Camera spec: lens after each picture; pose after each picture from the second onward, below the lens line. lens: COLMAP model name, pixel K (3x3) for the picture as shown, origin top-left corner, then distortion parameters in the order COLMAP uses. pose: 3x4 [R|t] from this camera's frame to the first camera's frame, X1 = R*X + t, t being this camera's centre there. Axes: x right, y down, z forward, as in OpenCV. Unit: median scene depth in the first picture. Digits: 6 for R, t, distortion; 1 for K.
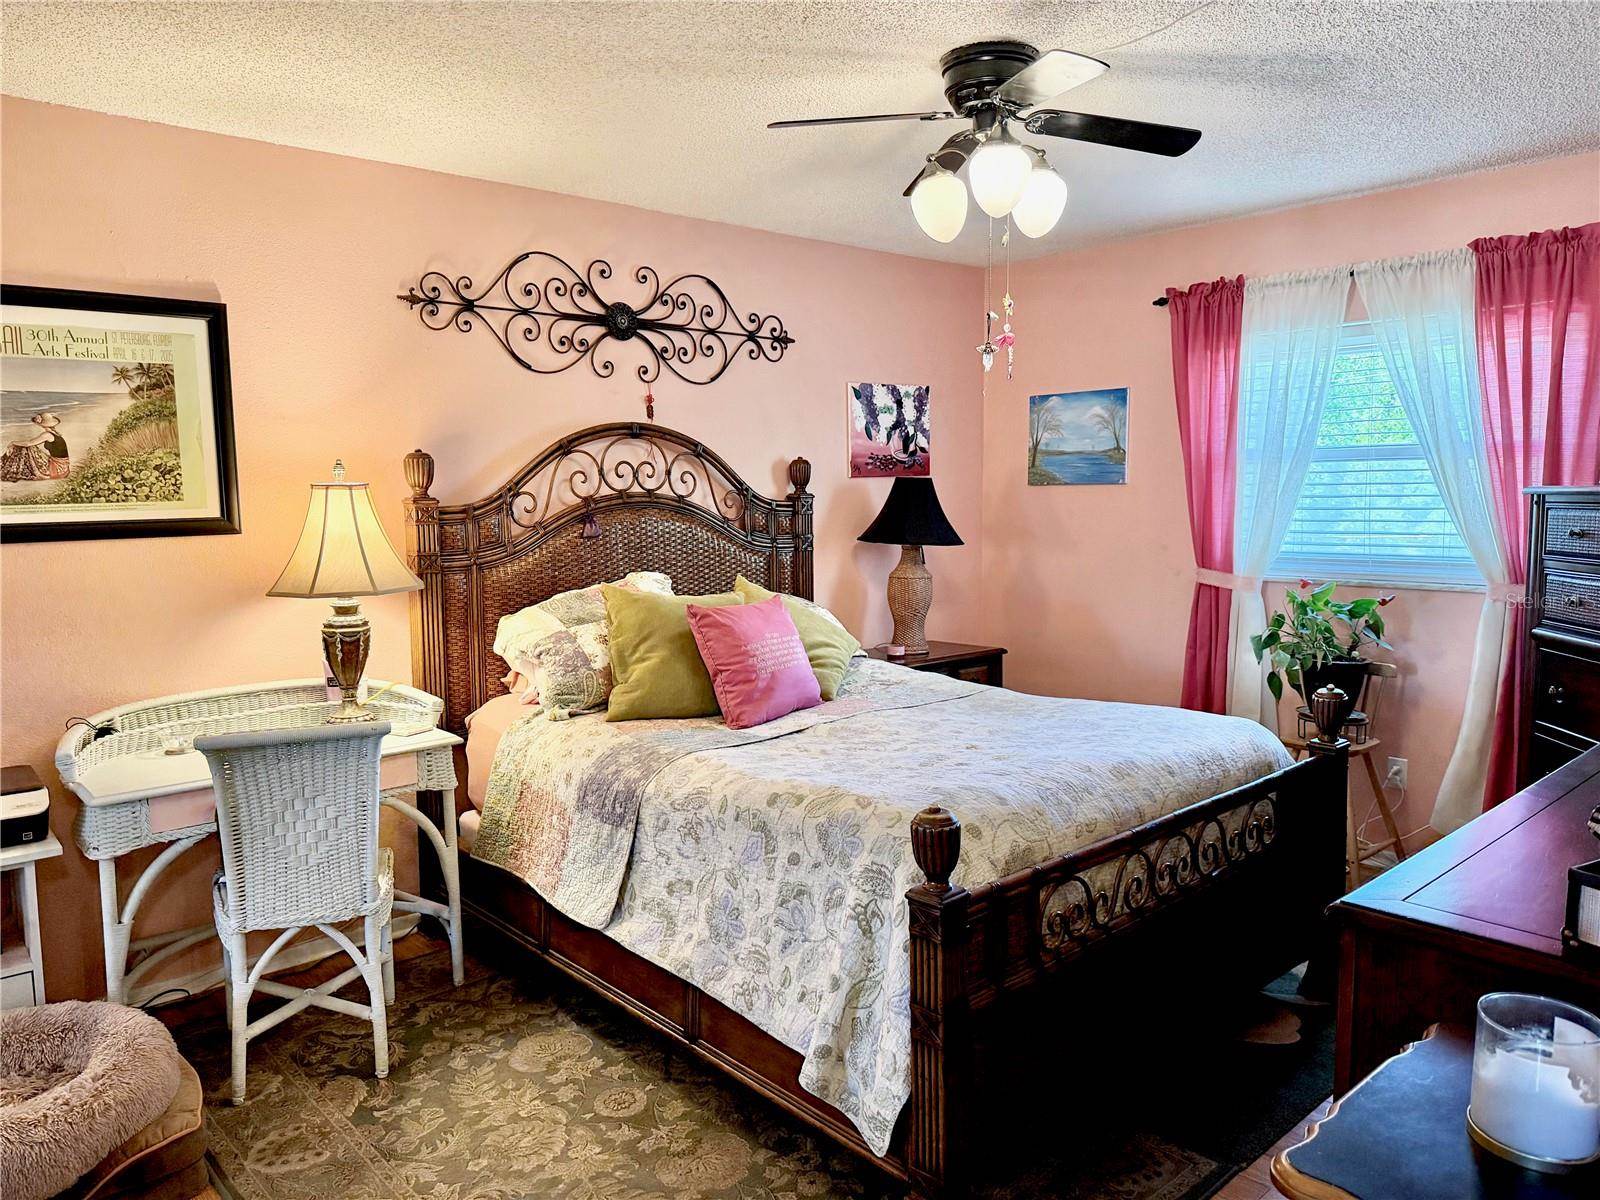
lens RADIAL K [[1130.7, 0, 803.0], [0, 1130.7, 599.6], [0, 0, 1]] dist [0.073434, -0.000780]
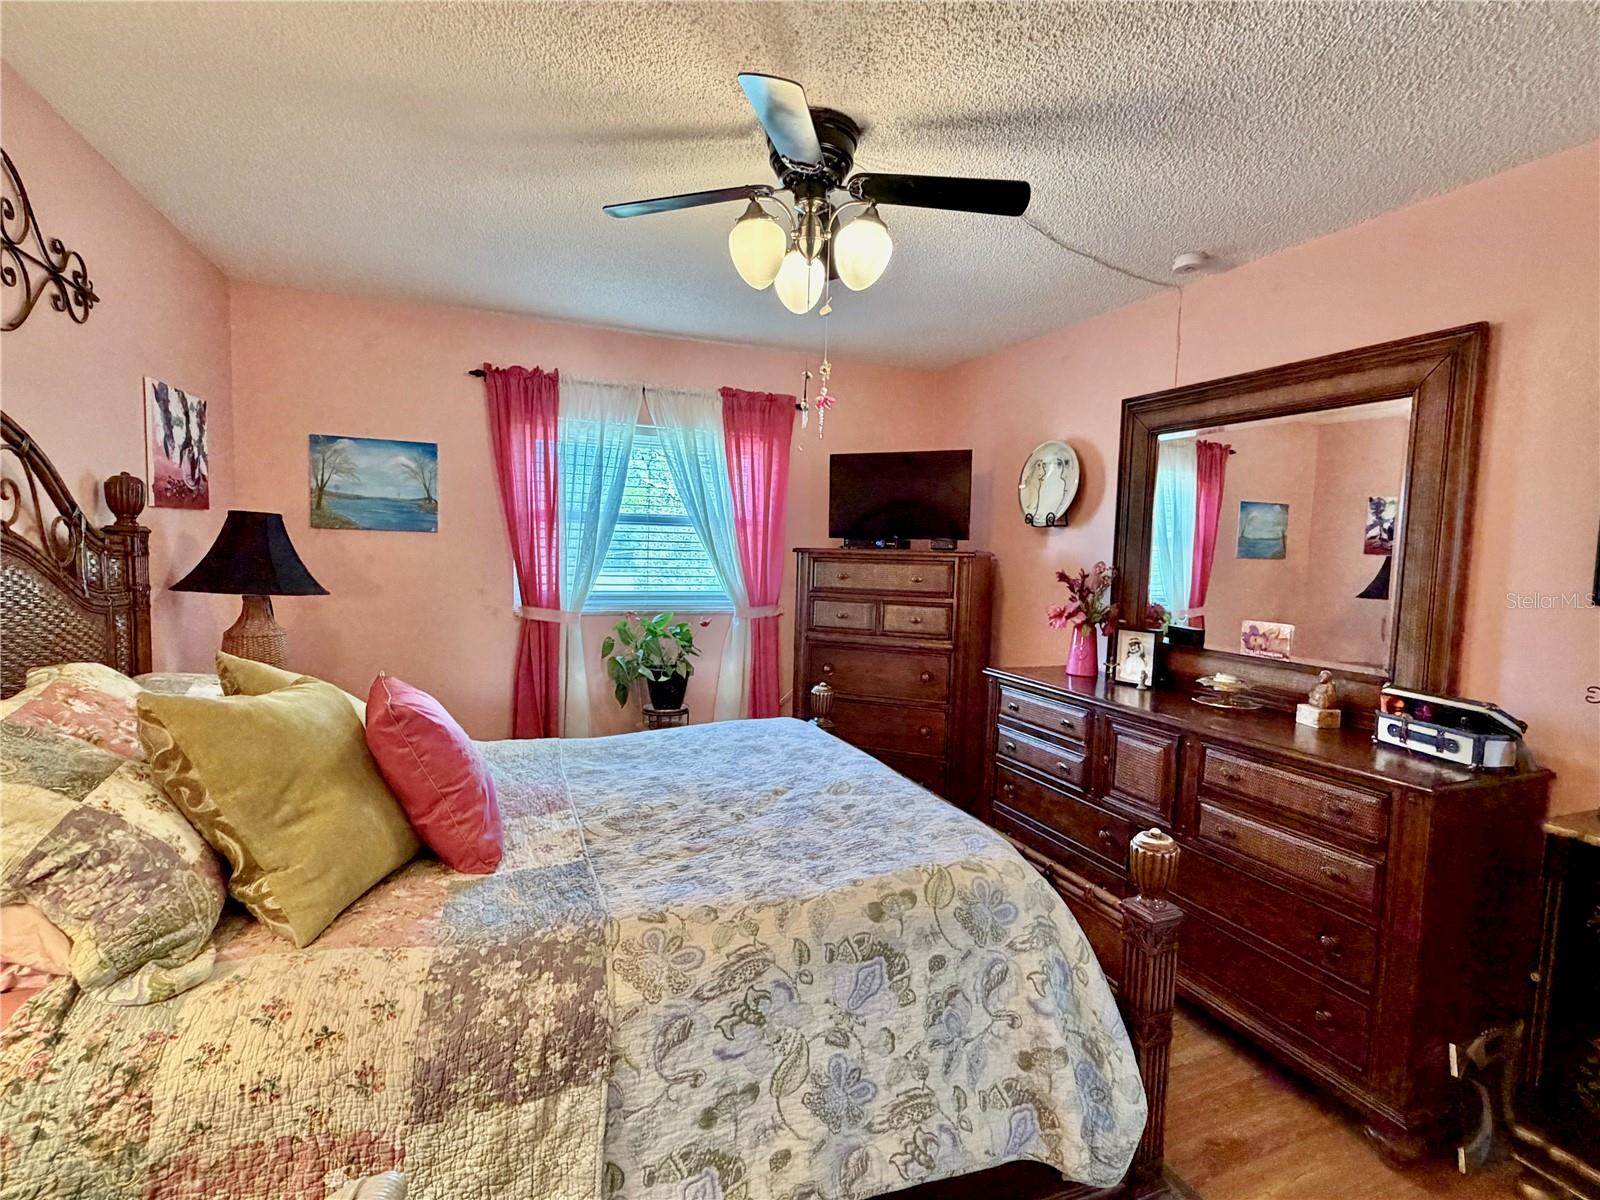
lens RADIAL K [[760.6, 0, 804.7], [0, 760.6, 604.1], [0, 0, 1]] dist [0.002291, -0.000692]
pose [[0.337708, -0.045277, 0.940161, -0.301626], [0.057282, 0.997980, 0.027486, -0.035590], [-0.939506, 0.044572, 0.339619, 0.461404]]
